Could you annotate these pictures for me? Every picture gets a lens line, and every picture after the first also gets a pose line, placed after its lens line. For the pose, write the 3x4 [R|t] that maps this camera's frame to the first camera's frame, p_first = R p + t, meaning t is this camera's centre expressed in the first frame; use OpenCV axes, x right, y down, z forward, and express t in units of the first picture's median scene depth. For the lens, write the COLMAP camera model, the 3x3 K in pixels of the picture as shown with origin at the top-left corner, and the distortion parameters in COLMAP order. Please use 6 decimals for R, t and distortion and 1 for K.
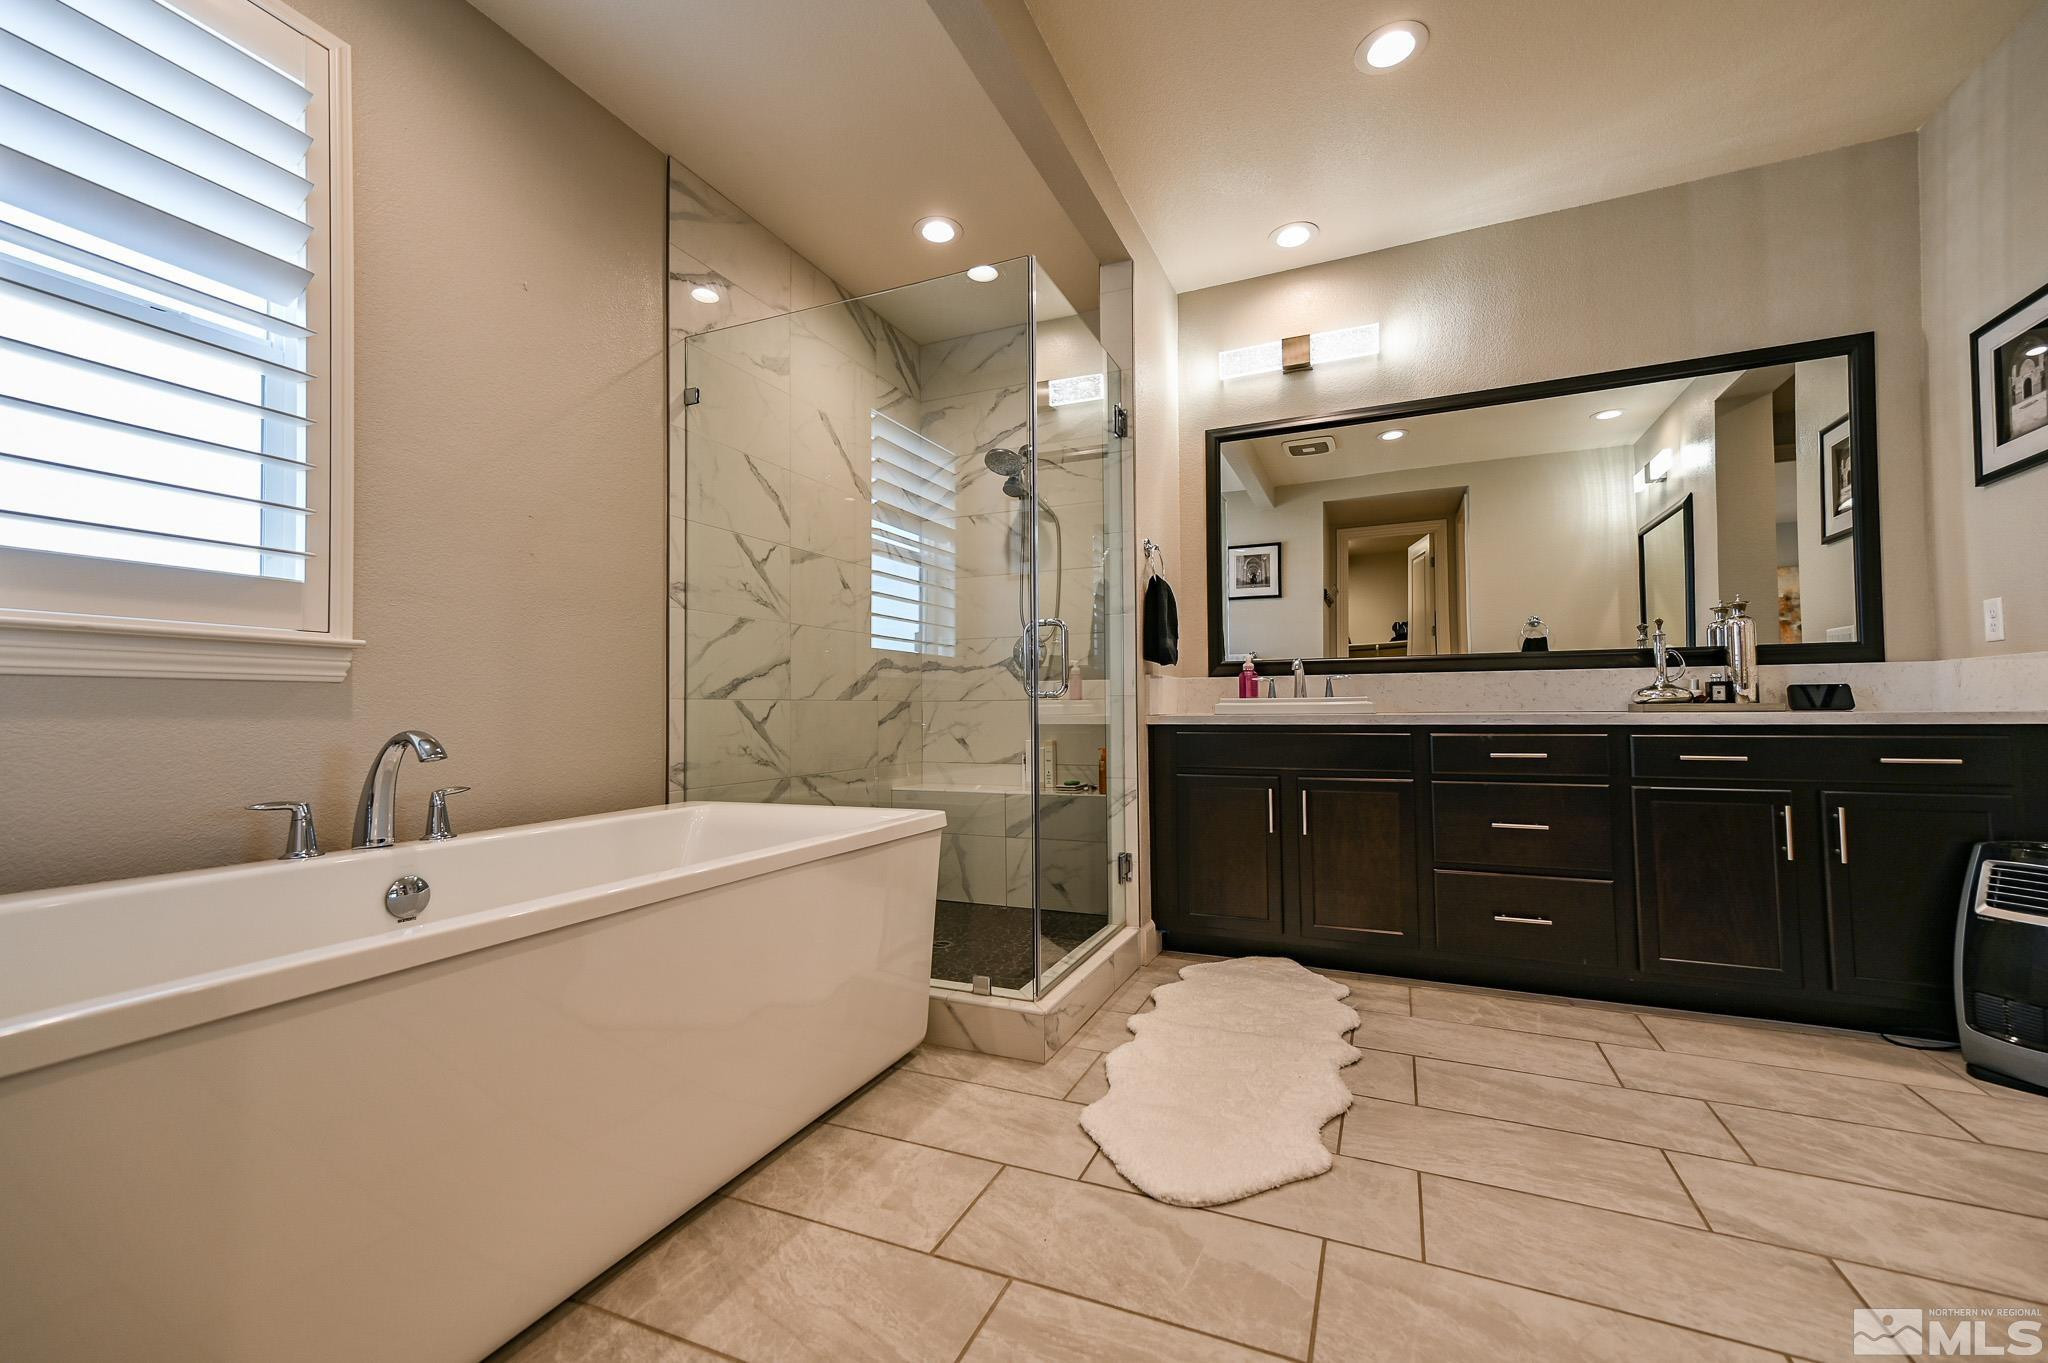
lens RADIAL K [[845.9, 0, 1033.1], [0, 845.9, 686.8], [0, 0, 1]] dist [0.037350, 0.000161]
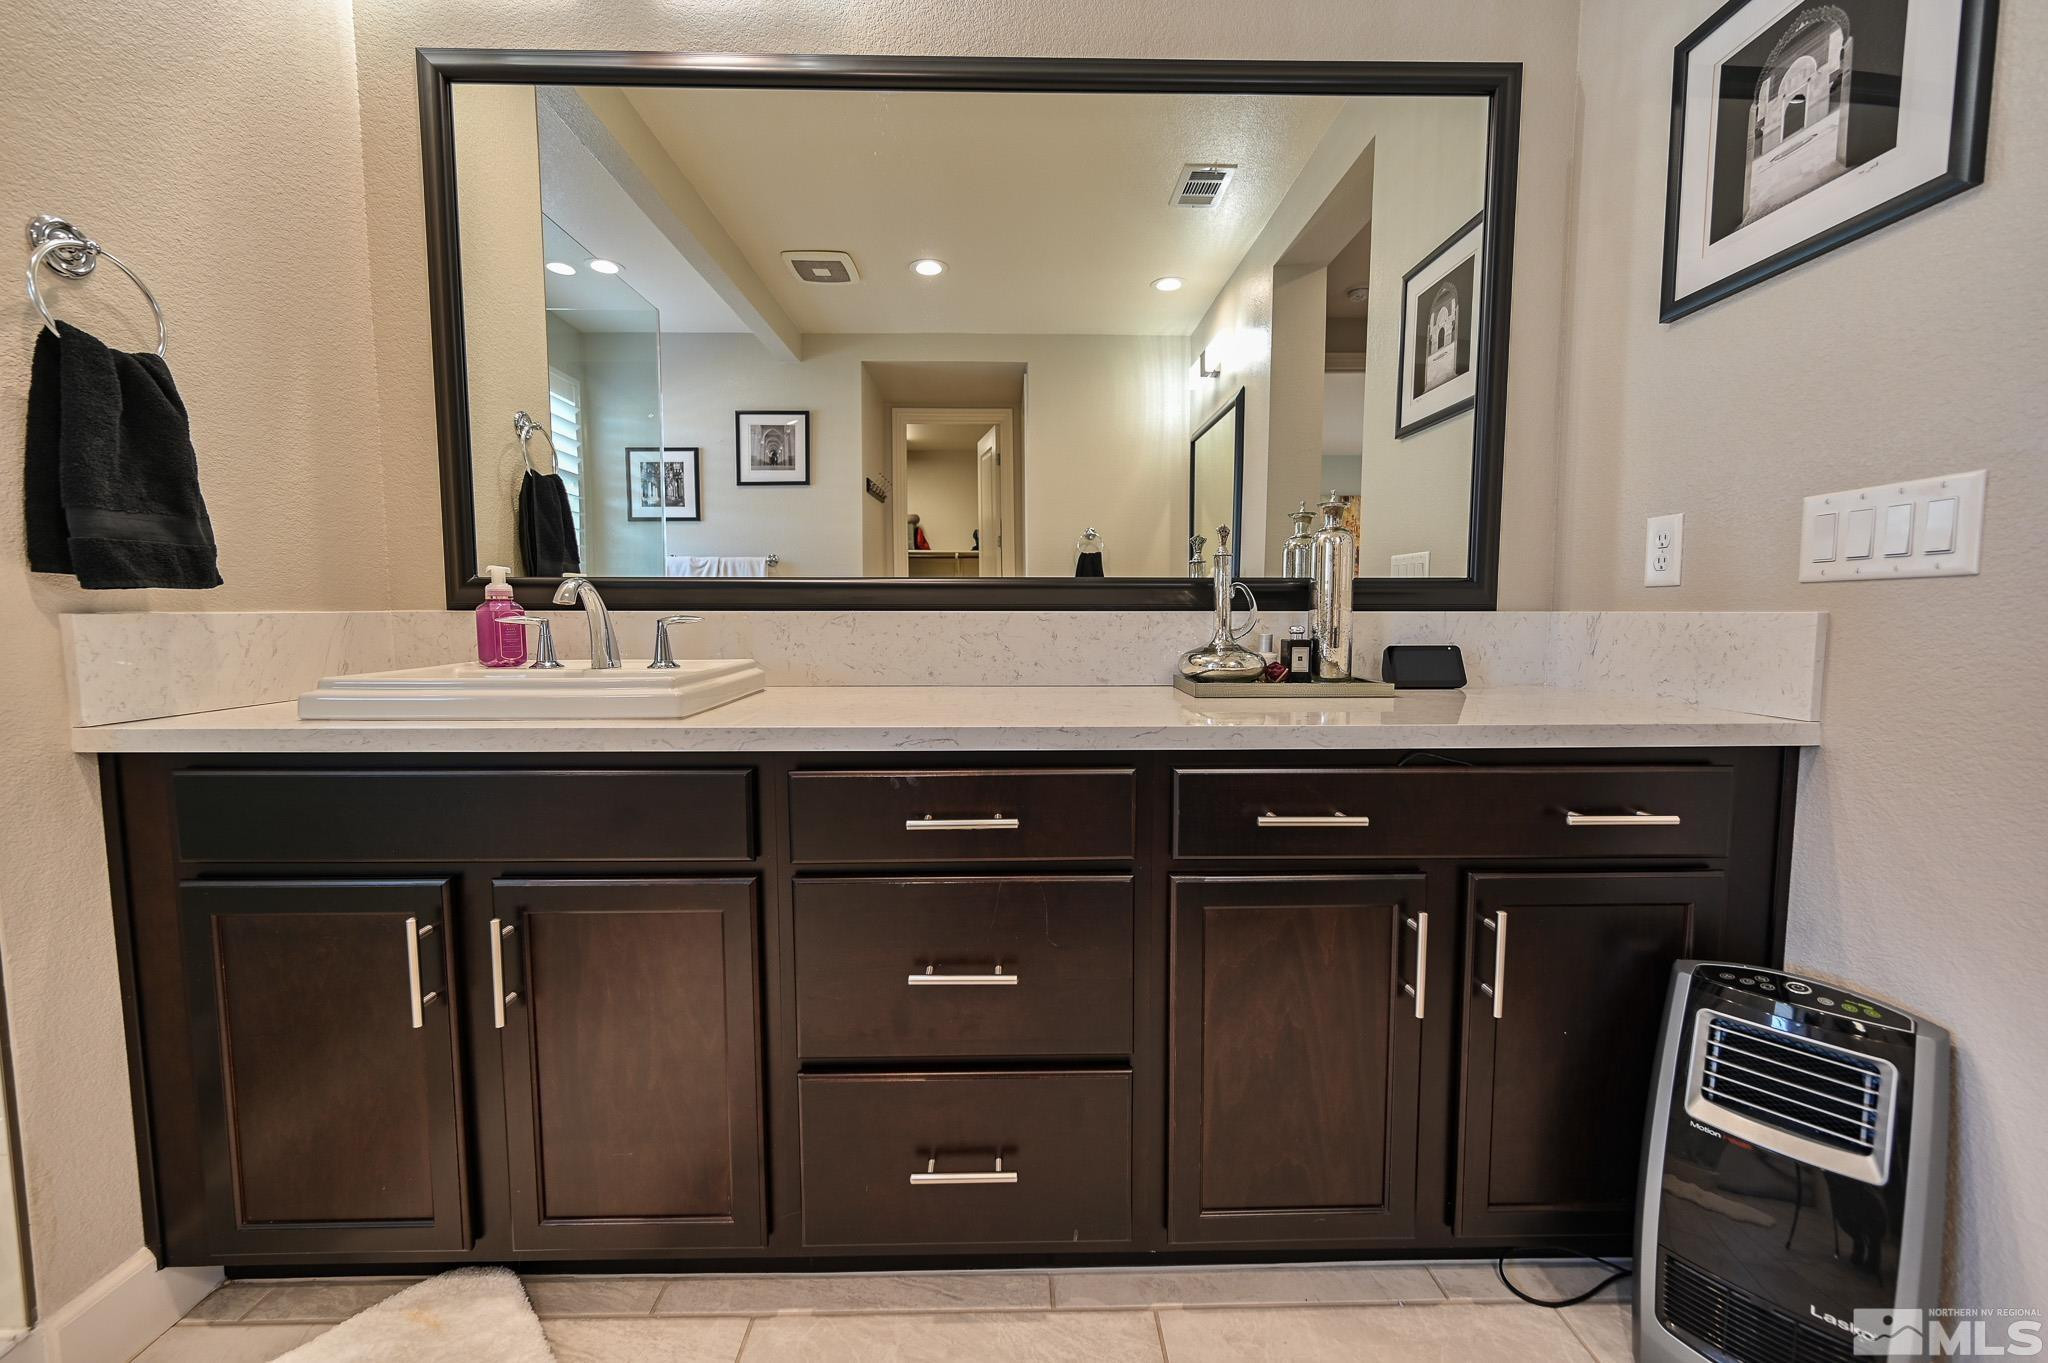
lens RADIAL K [[813.5, 0, 1017.8], [0, 813.5, 681.7], [0, 0, 1]] dist [0.027997, 0.000464]
pose [[0.914762, -0.024824, 0.403231, 0.386034], [-0.021257, 0.993770, 0.109404, -0.033463], [-0.403434, -0.108650, 0.908535, 0.560609]]
